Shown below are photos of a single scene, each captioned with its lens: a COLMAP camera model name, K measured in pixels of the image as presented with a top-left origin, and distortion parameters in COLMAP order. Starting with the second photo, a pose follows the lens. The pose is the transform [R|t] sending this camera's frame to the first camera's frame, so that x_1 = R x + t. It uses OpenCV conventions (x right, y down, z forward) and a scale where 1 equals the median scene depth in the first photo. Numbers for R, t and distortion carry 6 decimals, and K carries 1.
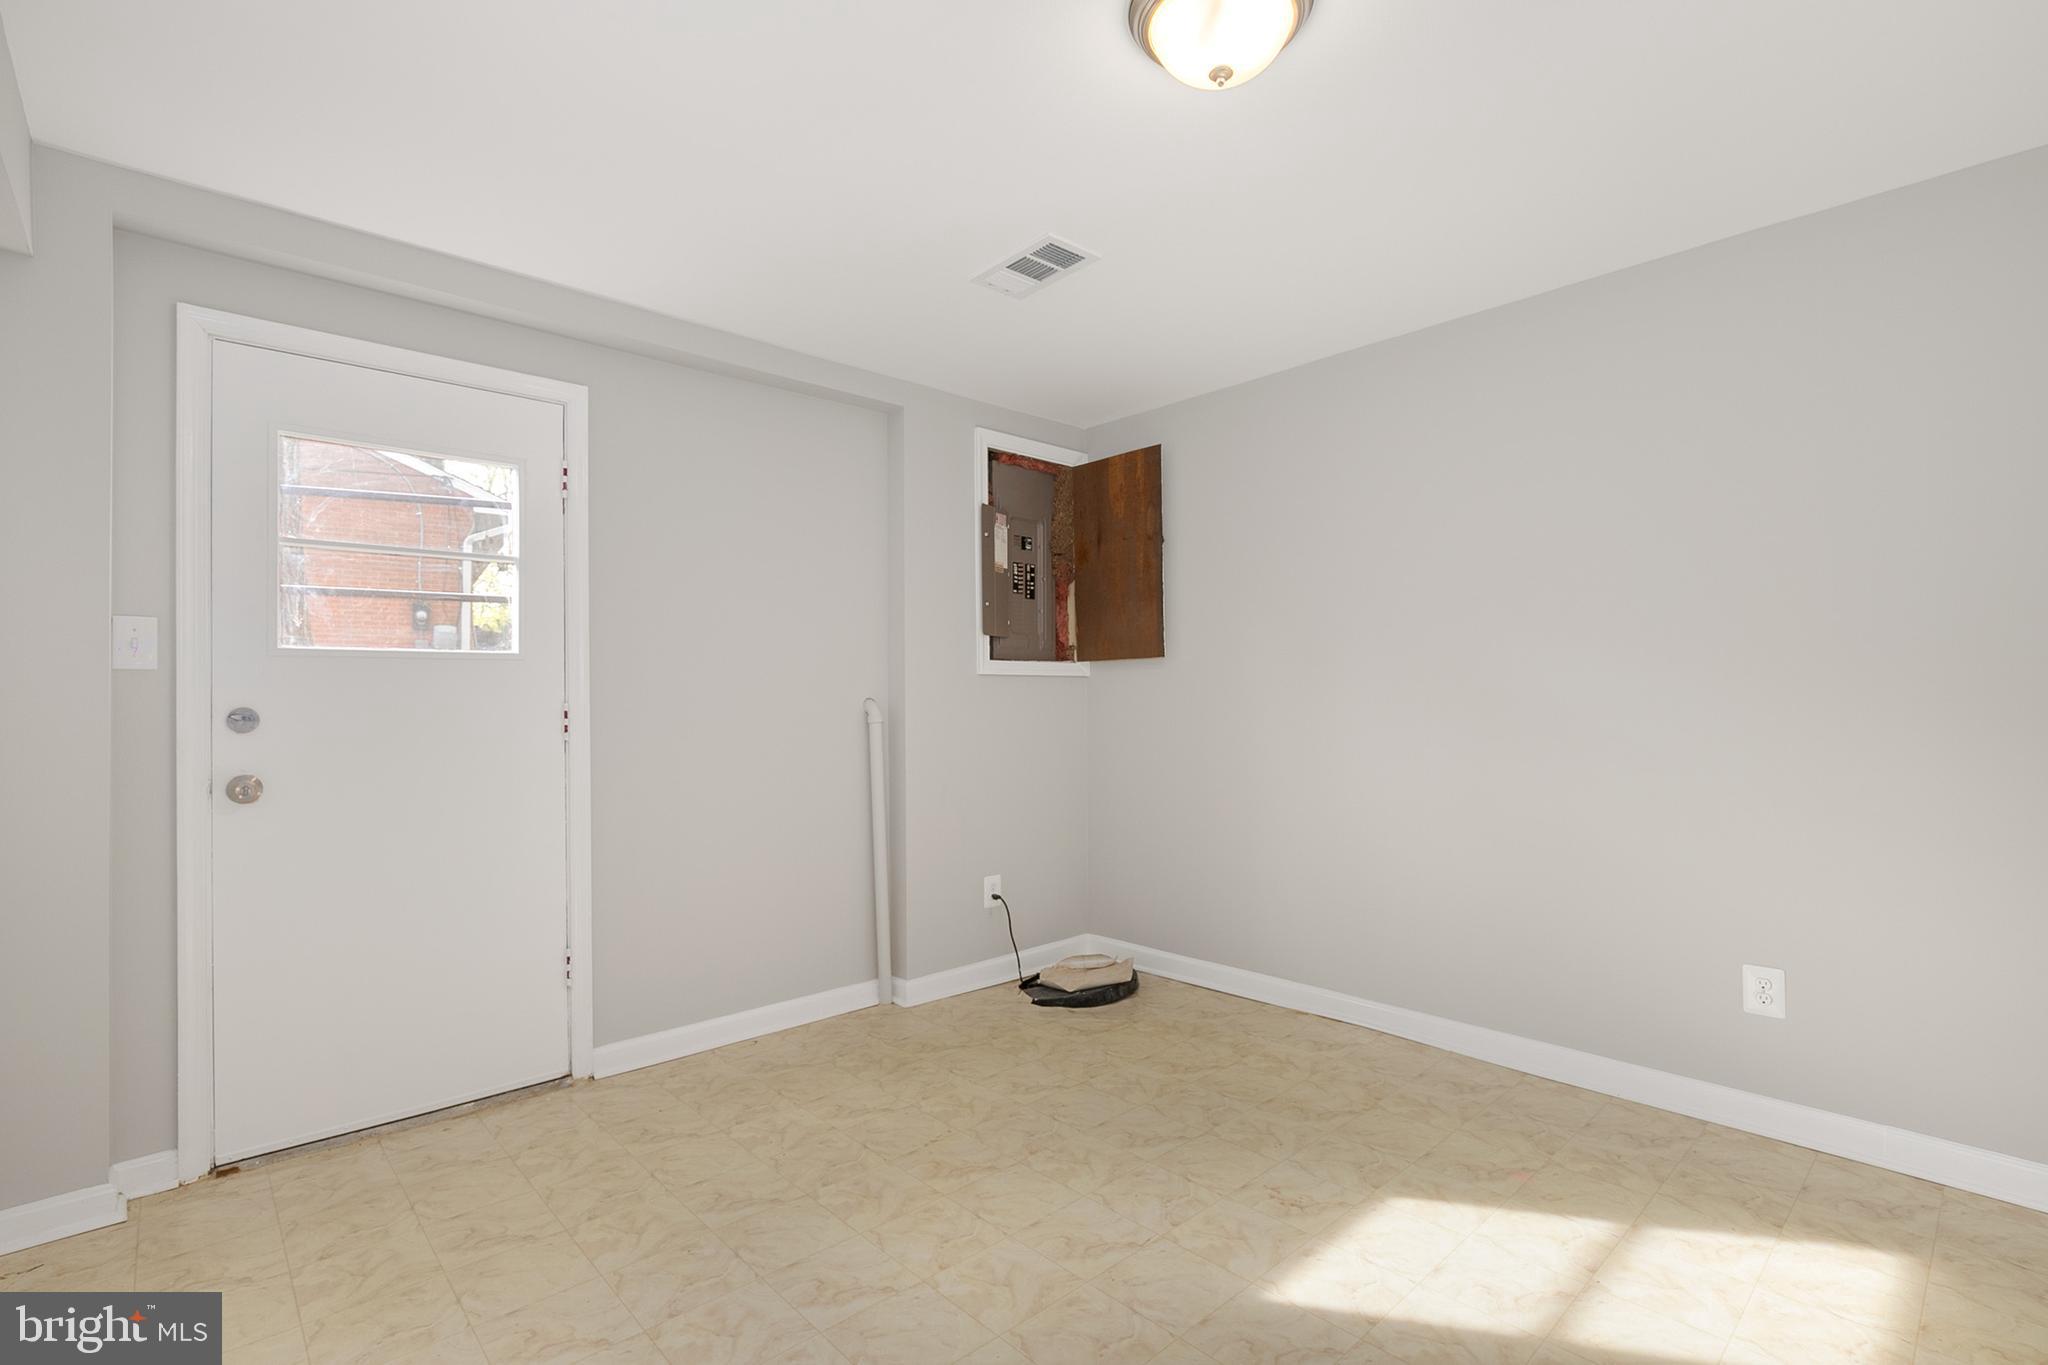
lens RADIAL K [[961.1, 0, 1050.1], [0, 961.1, 707.5], [0, 0, 1]] dist [-0.011983, 0.000020]
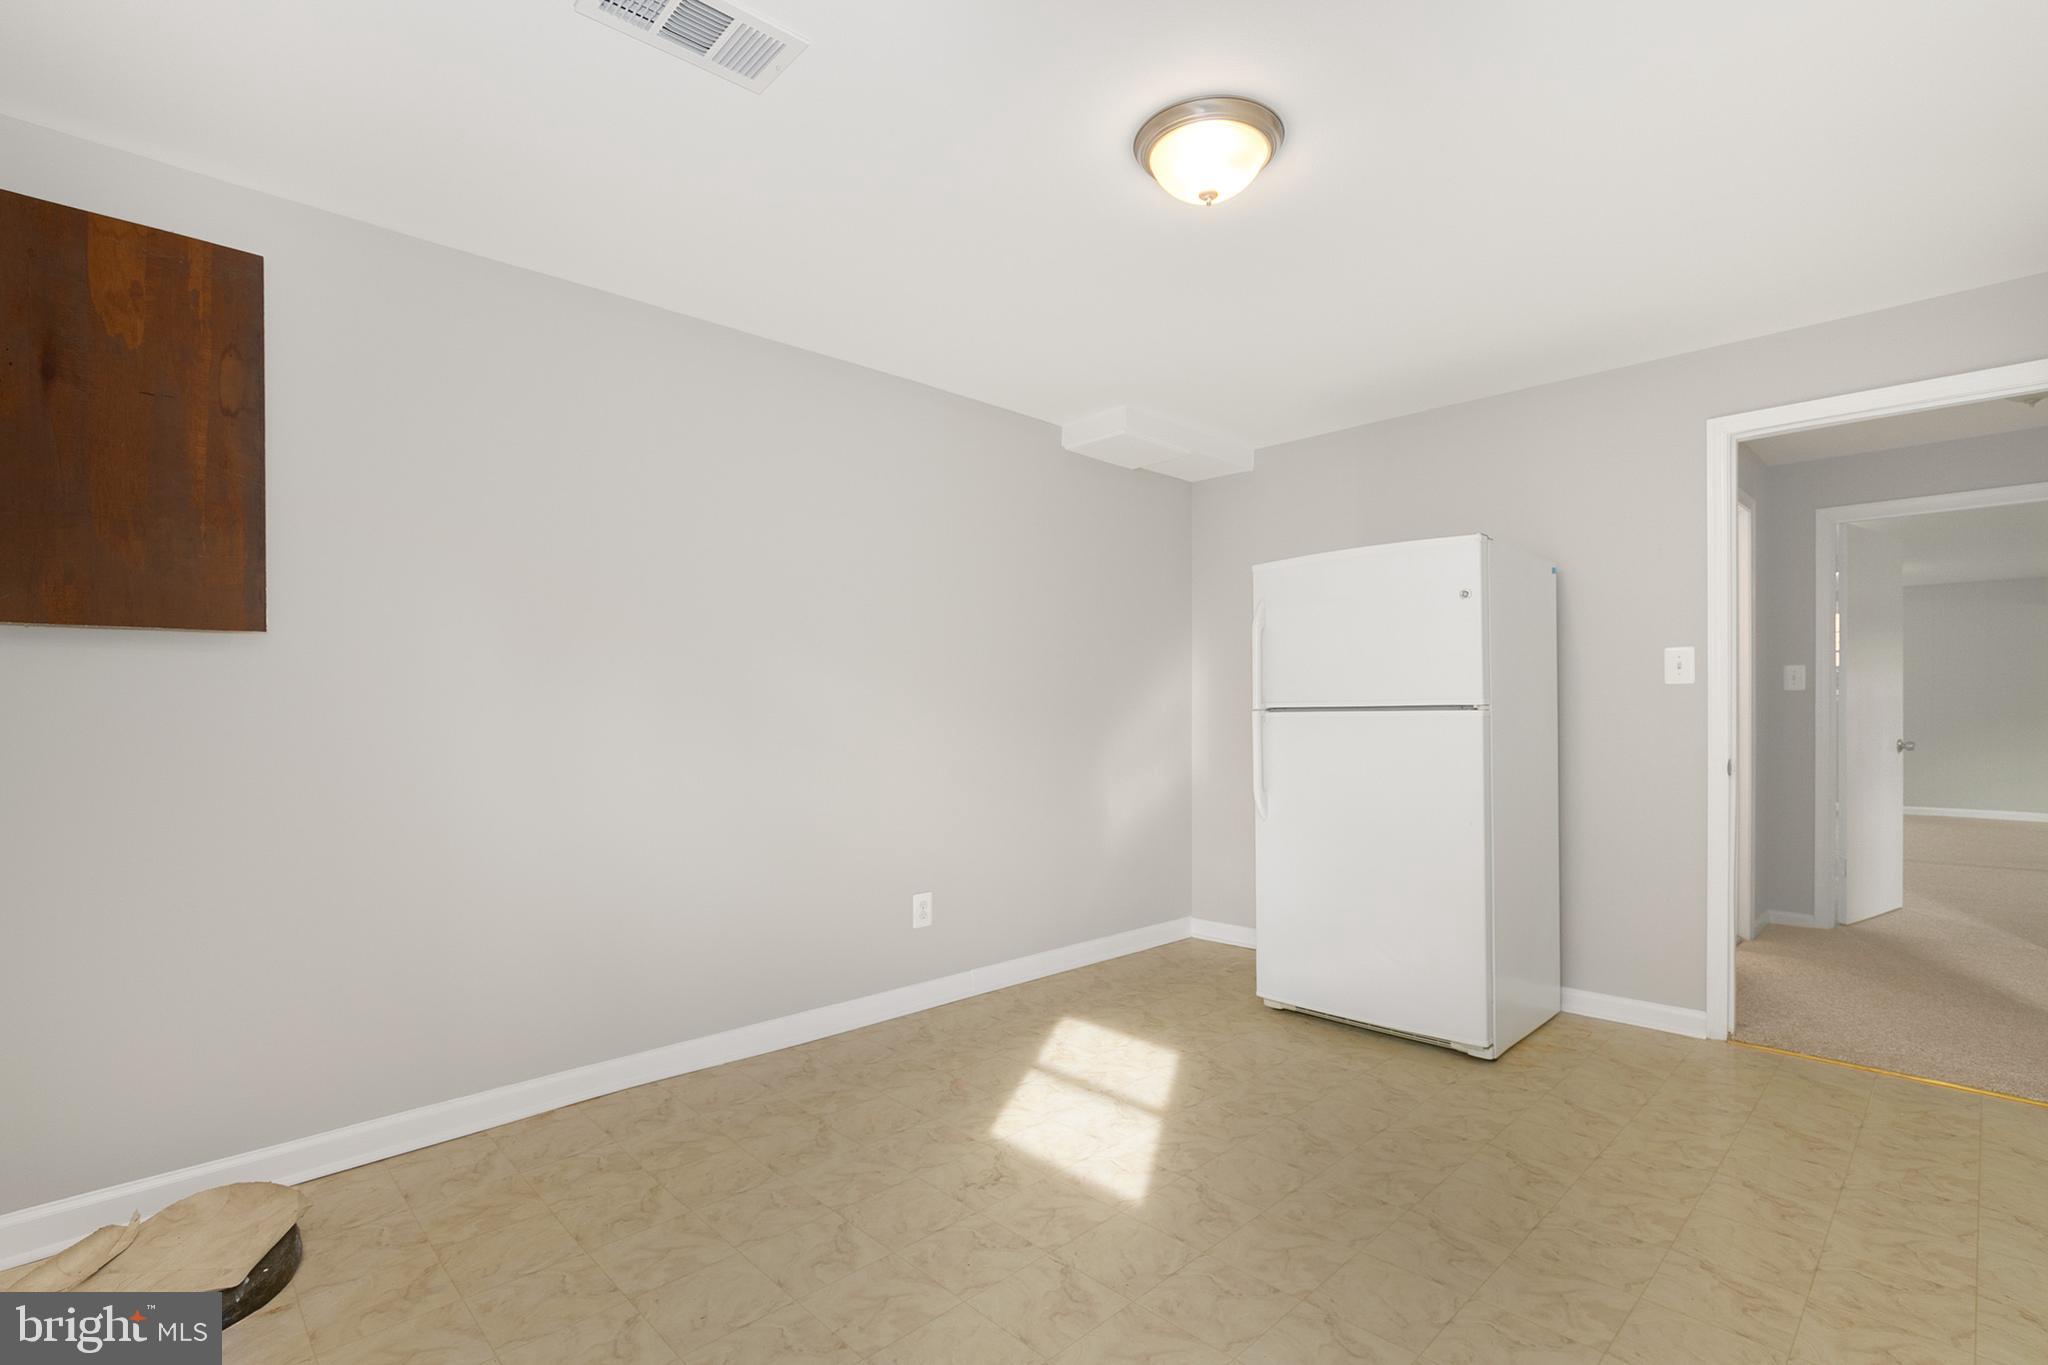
lens RADIAL K [[961.1, 0, 1050.1], [0, 961.1, 707.5], [0, 0, 1]] dist [-0.011983, 0.000020]
pose [[-0.040350, 0.007817, 0.999155, -0.635529], [0.009911, 0.999923, -0.007423, 0.002599], [-0.999136, 0.009603, -0.040425, 0.760772]]
